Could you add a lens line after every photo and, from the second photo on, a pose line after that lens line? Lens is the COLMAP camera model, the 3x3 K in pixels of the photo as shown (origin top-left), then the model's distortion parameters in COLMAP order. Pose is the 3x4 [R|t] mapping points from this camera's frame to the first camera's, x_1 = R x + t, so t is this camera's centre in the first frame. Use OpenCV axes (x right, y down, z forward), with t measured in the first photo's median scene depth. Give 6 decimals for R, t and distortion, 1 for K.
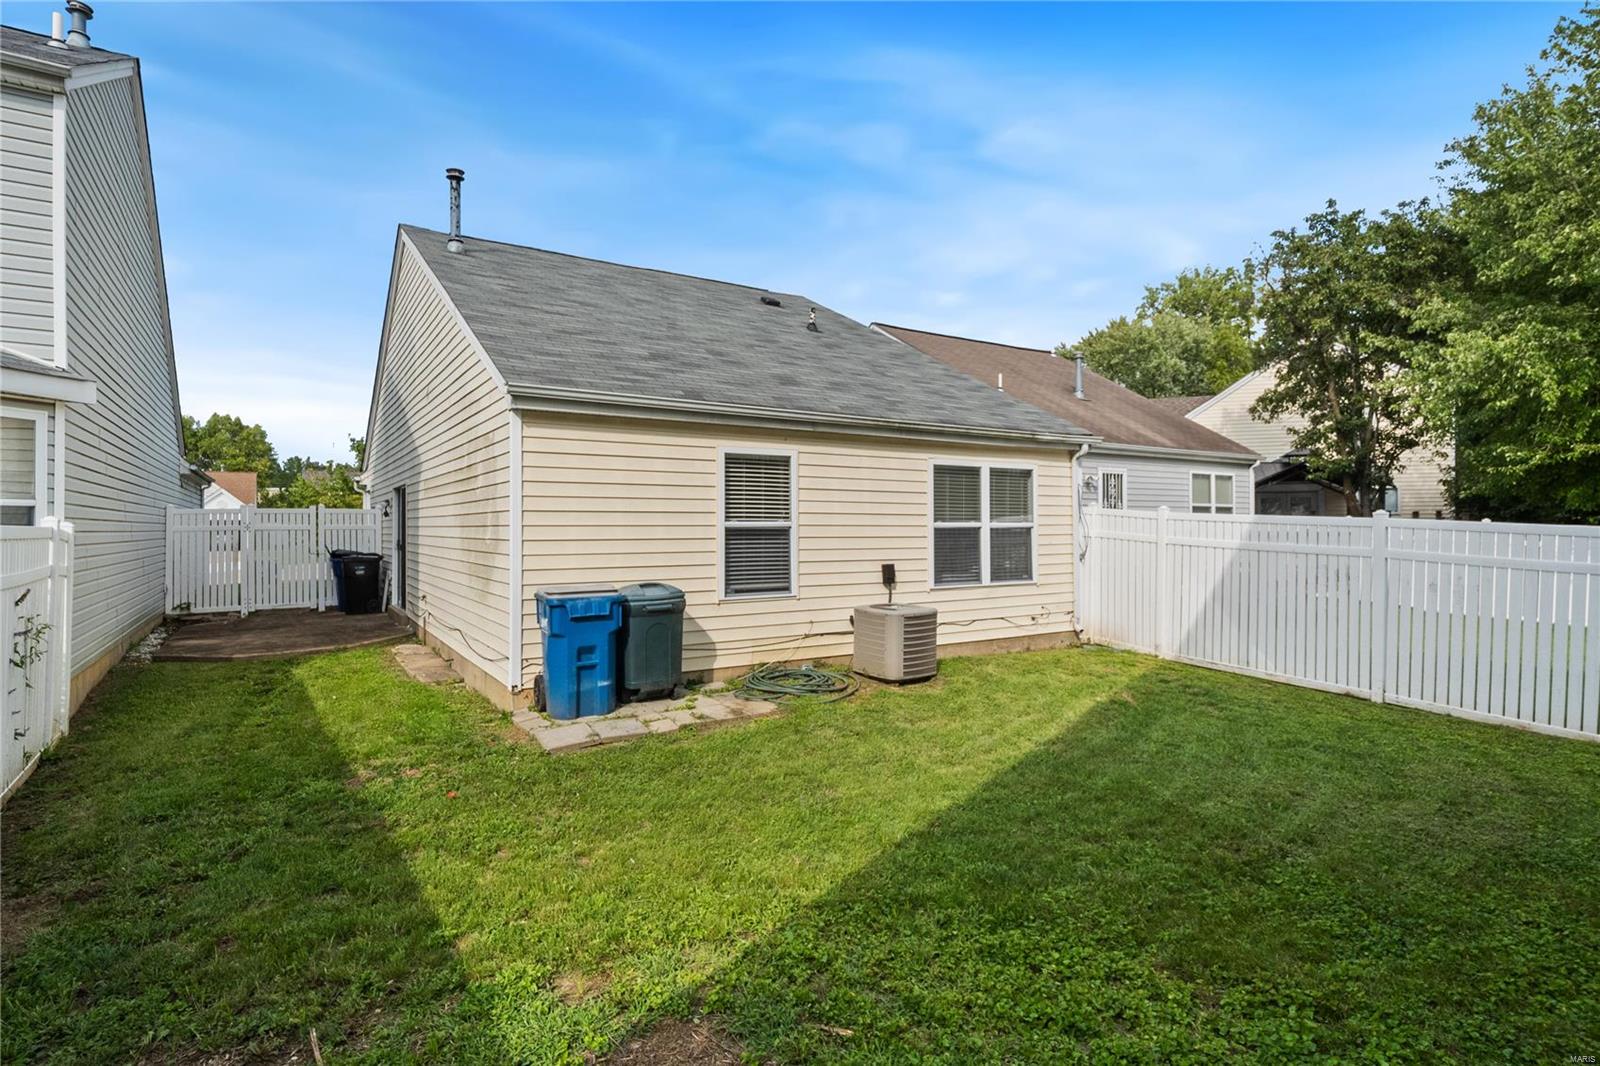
lens RADIAL K [[810.2, 0, 813.4], [0, 810.2, 537.1], [0, 0, 1]] dist [-0.003505, -0.005566]
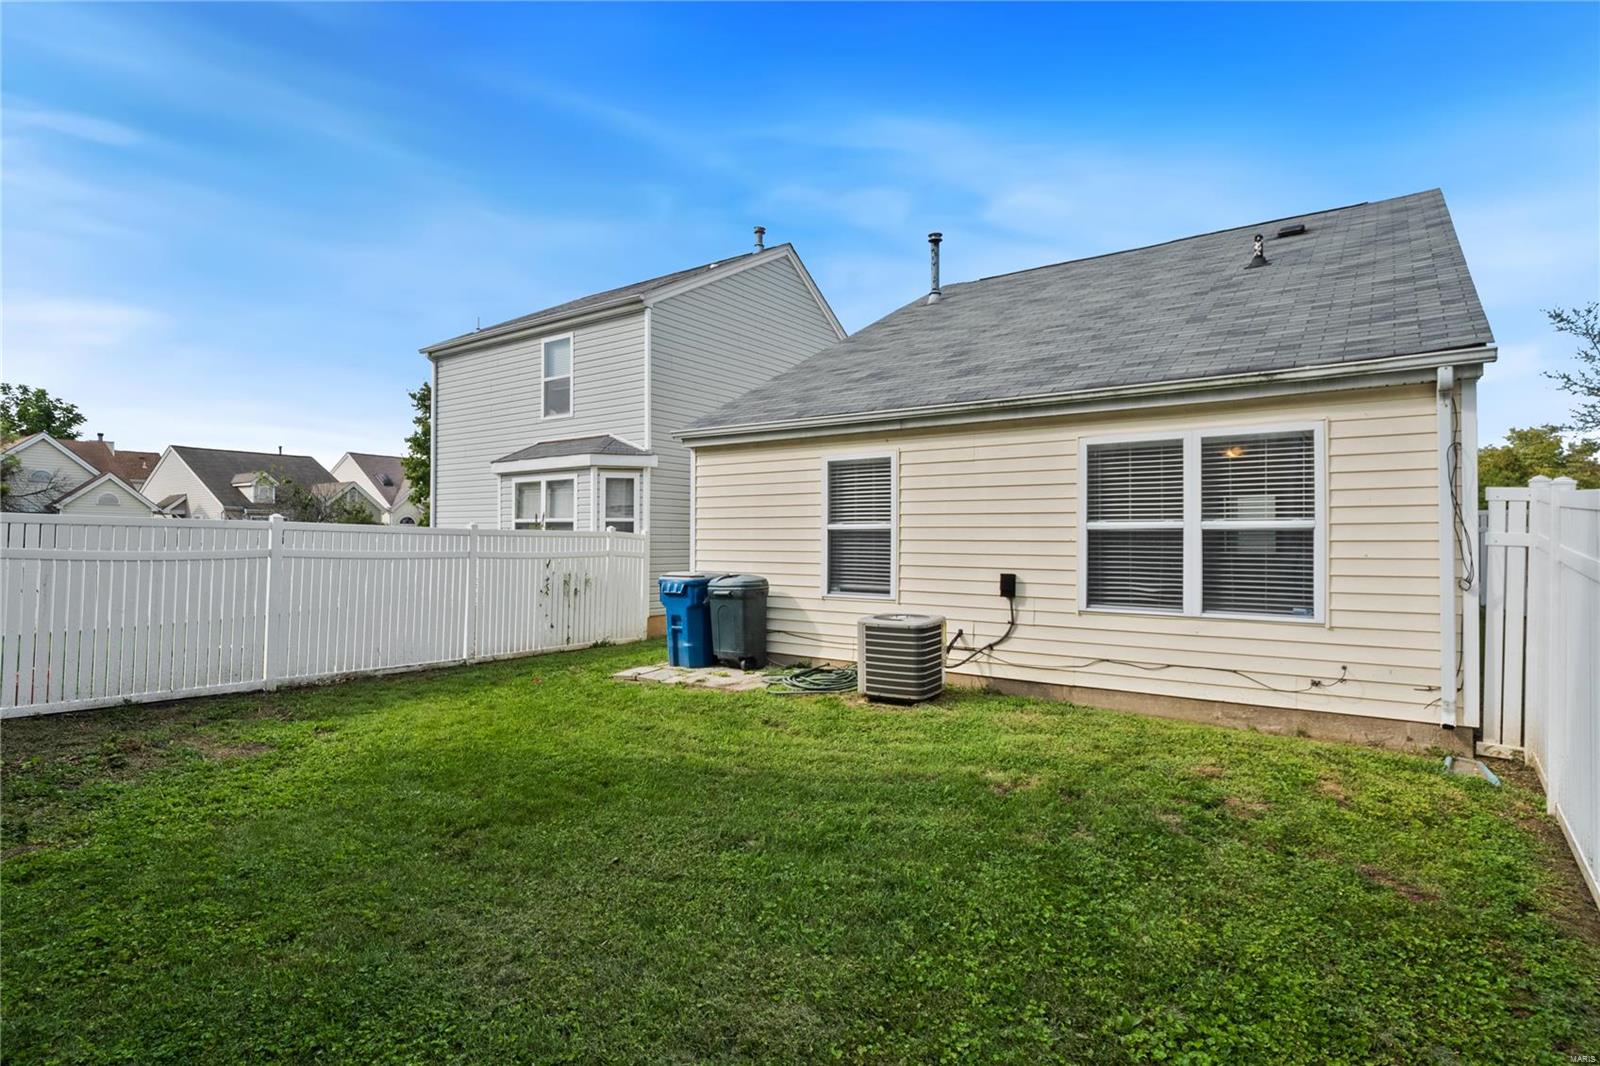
lens RADIAL K [[810.2, 0, 814.6], [0, 810.2, 530.6], [0, 0, 1]] dist [-0.003505, -0.005566]
pose [[0.361392, -0.003068, -0.932409, 0.859849], [-0.007390, 0.999954, -0.006155, -0.004418], [0.932385, 0.009114, 0.361353, 0.556990]]
